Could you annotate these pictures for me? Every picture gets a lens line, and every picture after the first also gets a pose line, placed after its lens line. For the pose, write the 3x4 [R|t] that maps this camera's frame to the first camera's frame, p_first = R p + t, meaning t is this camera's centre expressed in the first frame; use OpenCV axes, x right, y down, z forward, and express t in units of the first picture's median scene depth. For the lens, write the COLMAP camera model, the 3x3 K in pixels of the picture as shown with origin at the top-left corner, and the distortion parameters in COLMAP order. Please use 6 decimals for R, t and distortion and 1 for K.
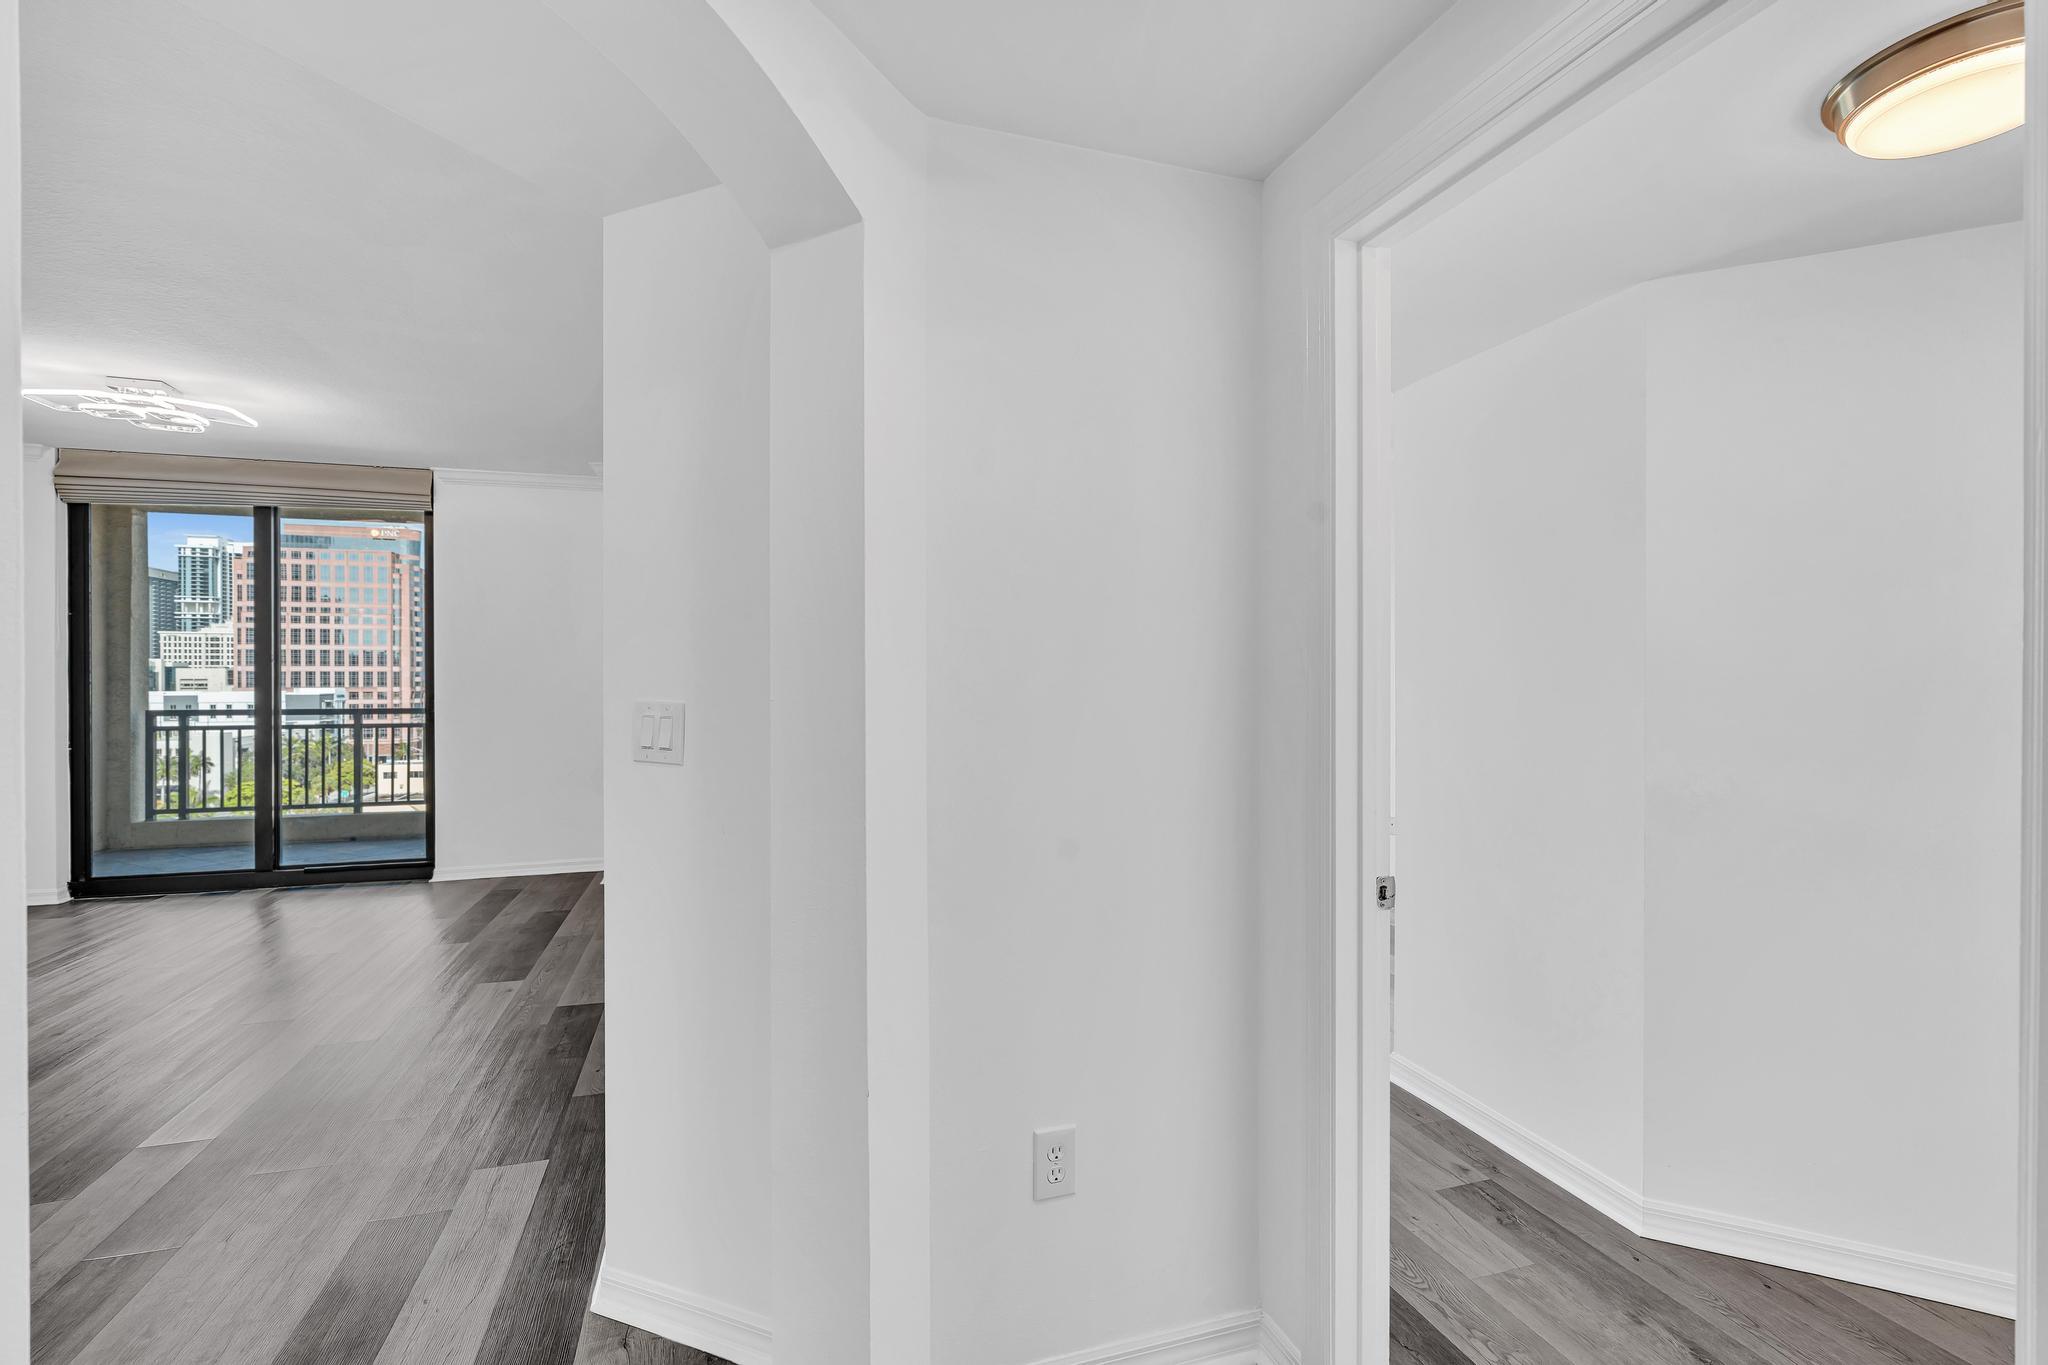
lens RADIAL K [[912.7, 0, 1023.1], [0, 912.7, 682.4], [0, 0, 1]] dist [-0.009902, 0.003624]
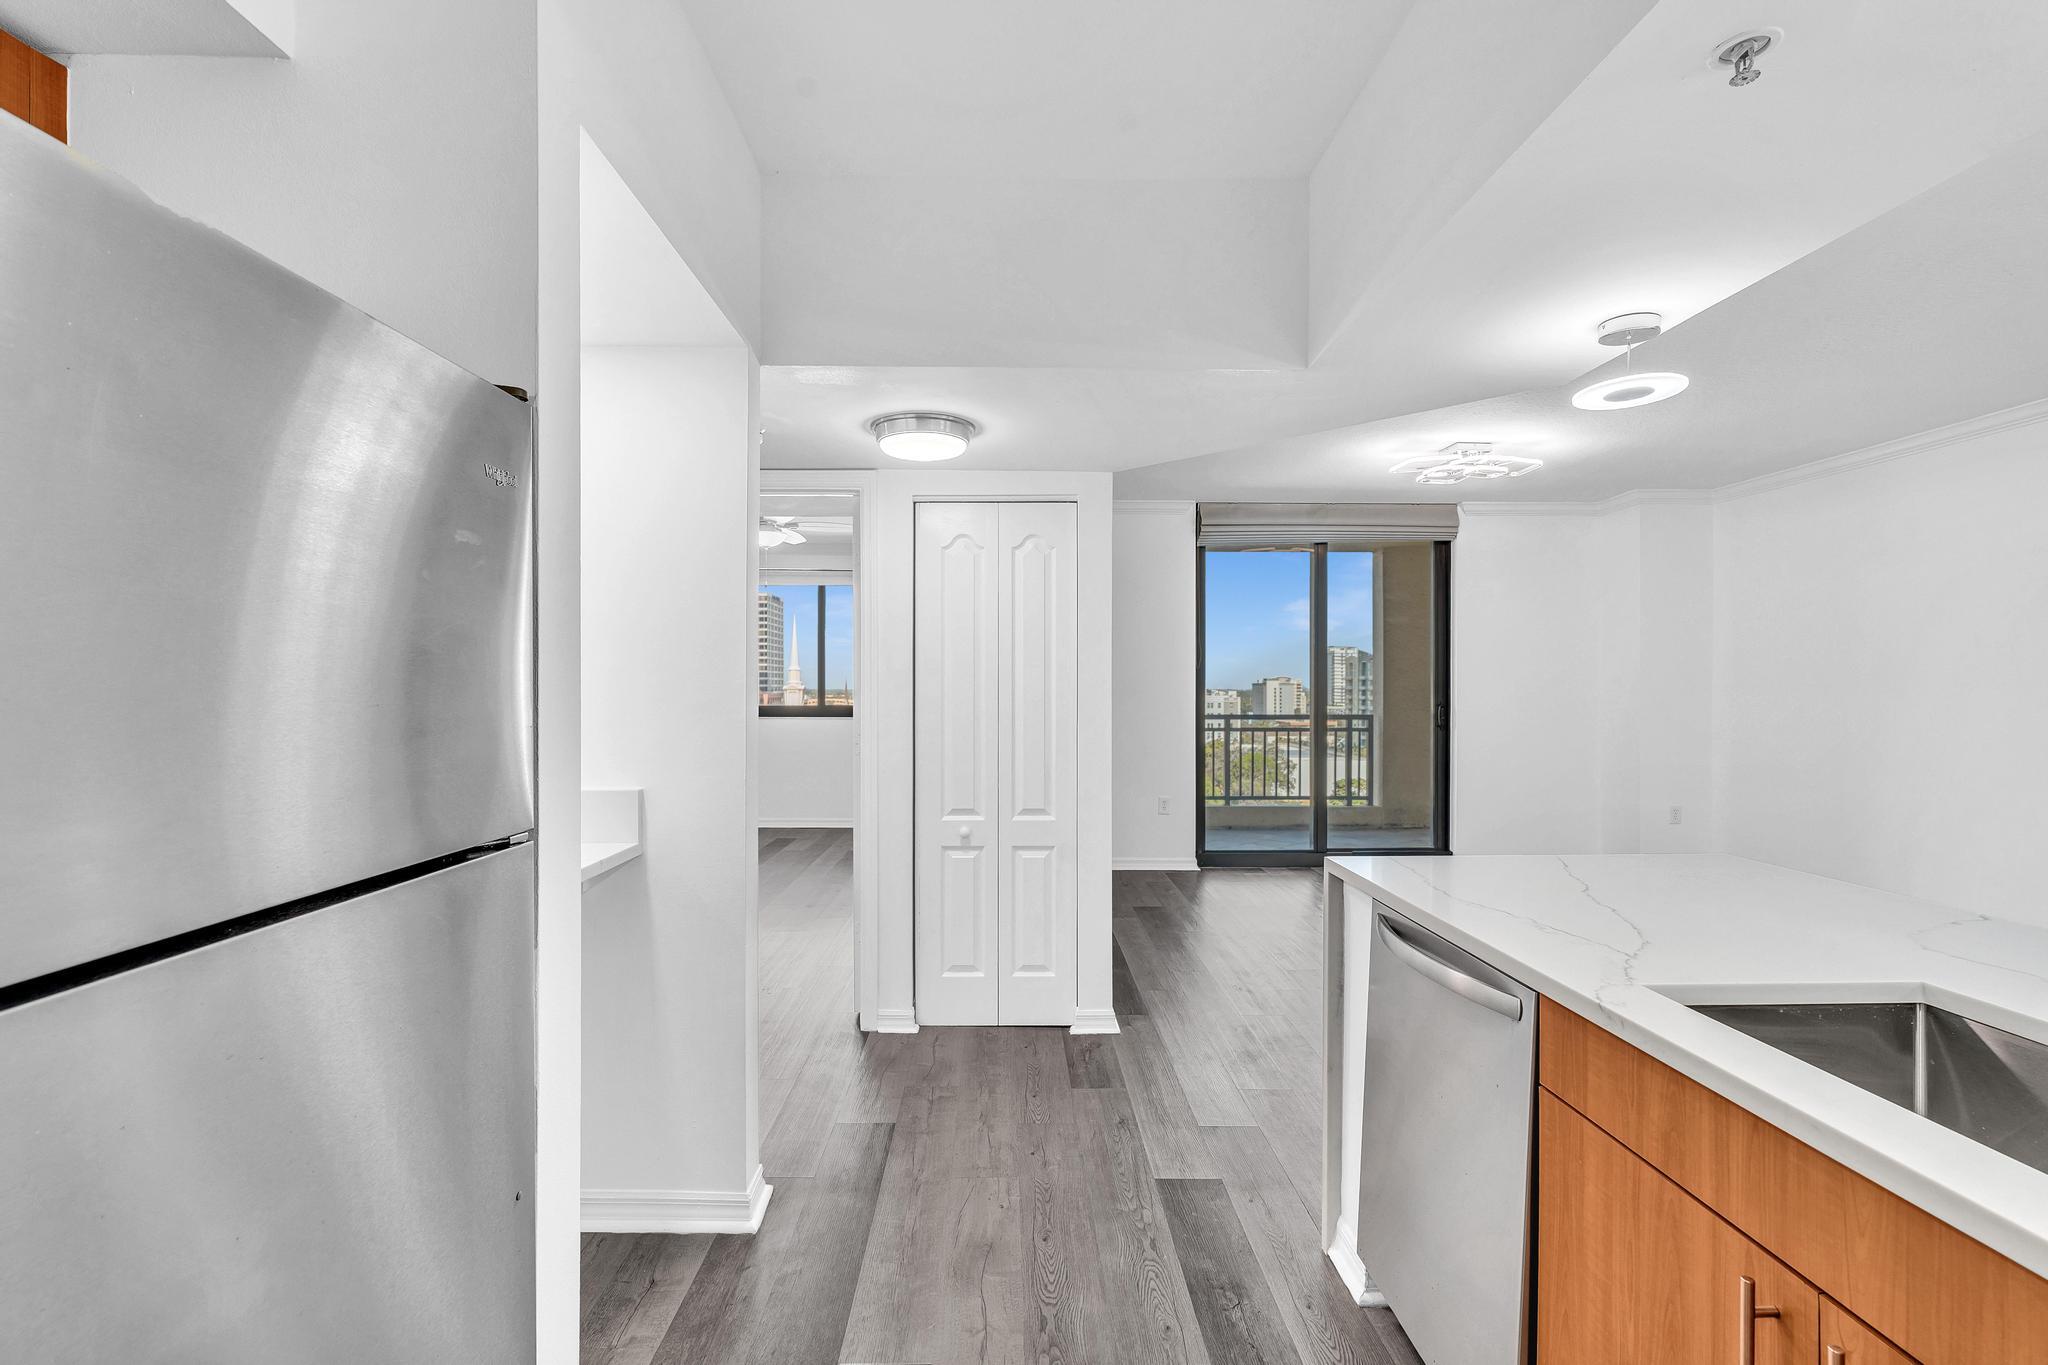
lens RADIAL K [[912.7, 0, 1017.2], [0, 912.7, 690.0], [0, 0, 1]] dist [-0.009902, 0.003624]
pose [[0.957974, 0.001323, -0.286853, -0.664938], [-0.001762, 0.999998, -0.001270, -0.000028], [0.286850, 0.001722, 0.957974, -0.188569]]
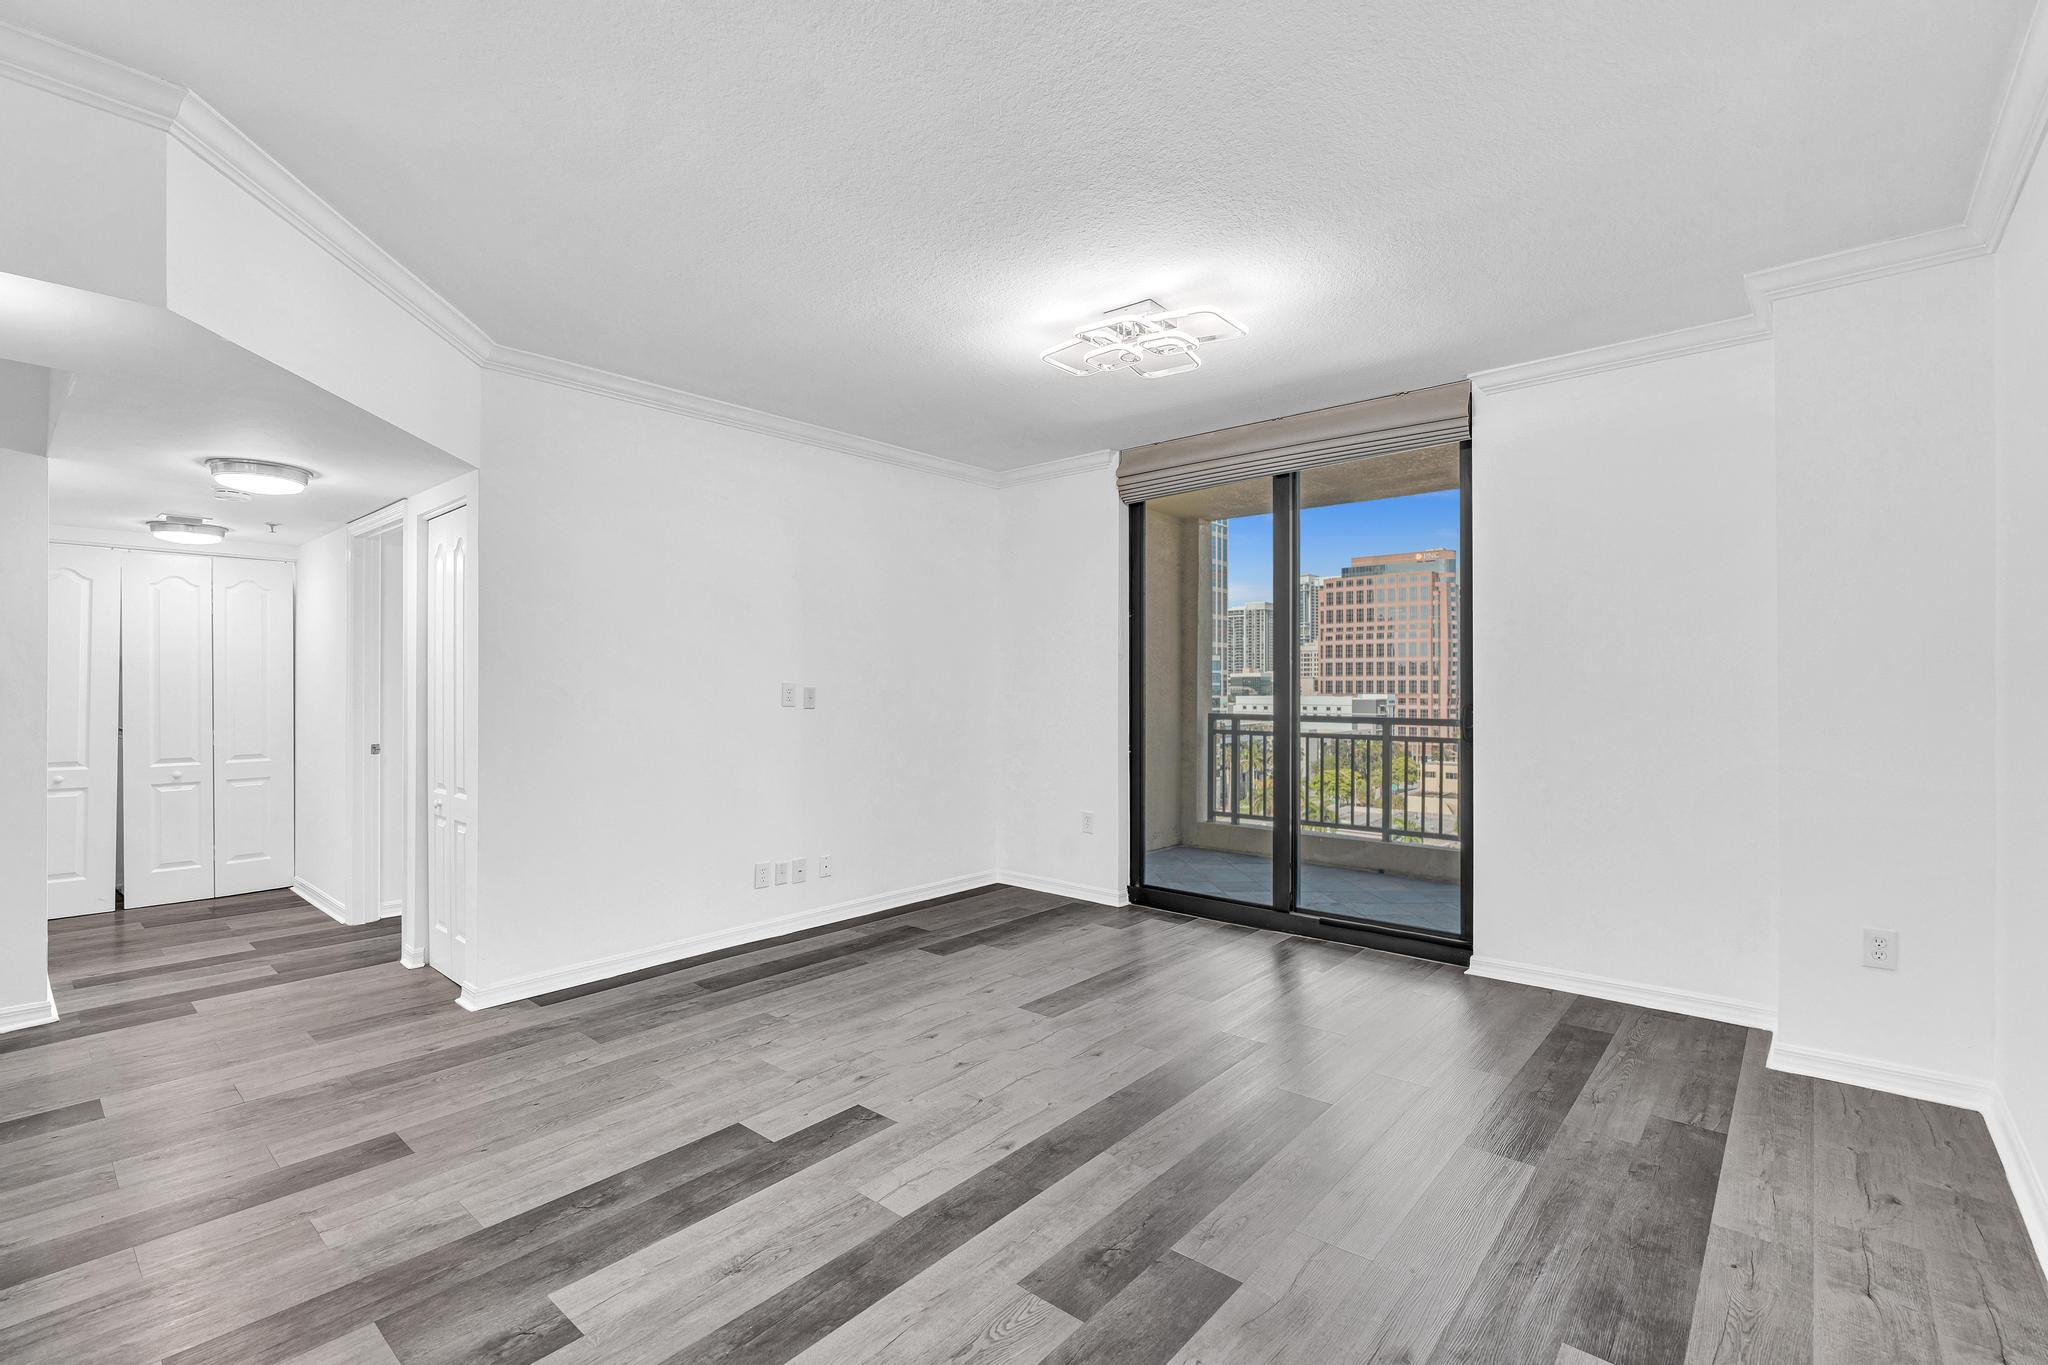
lens RADIAL K [[912.7, 0, 1036.3], [0, 912.7, 685.8], [0, 0, 1]] dist [-0.009902, 0.003624]
pose [[0.525904, 0.000232, -0.850544, -0.182005], [-0.004743, 0.999985, -0.002660, 0.003288], [0.850530, 0.005434, 0.525898, 0.276104]]
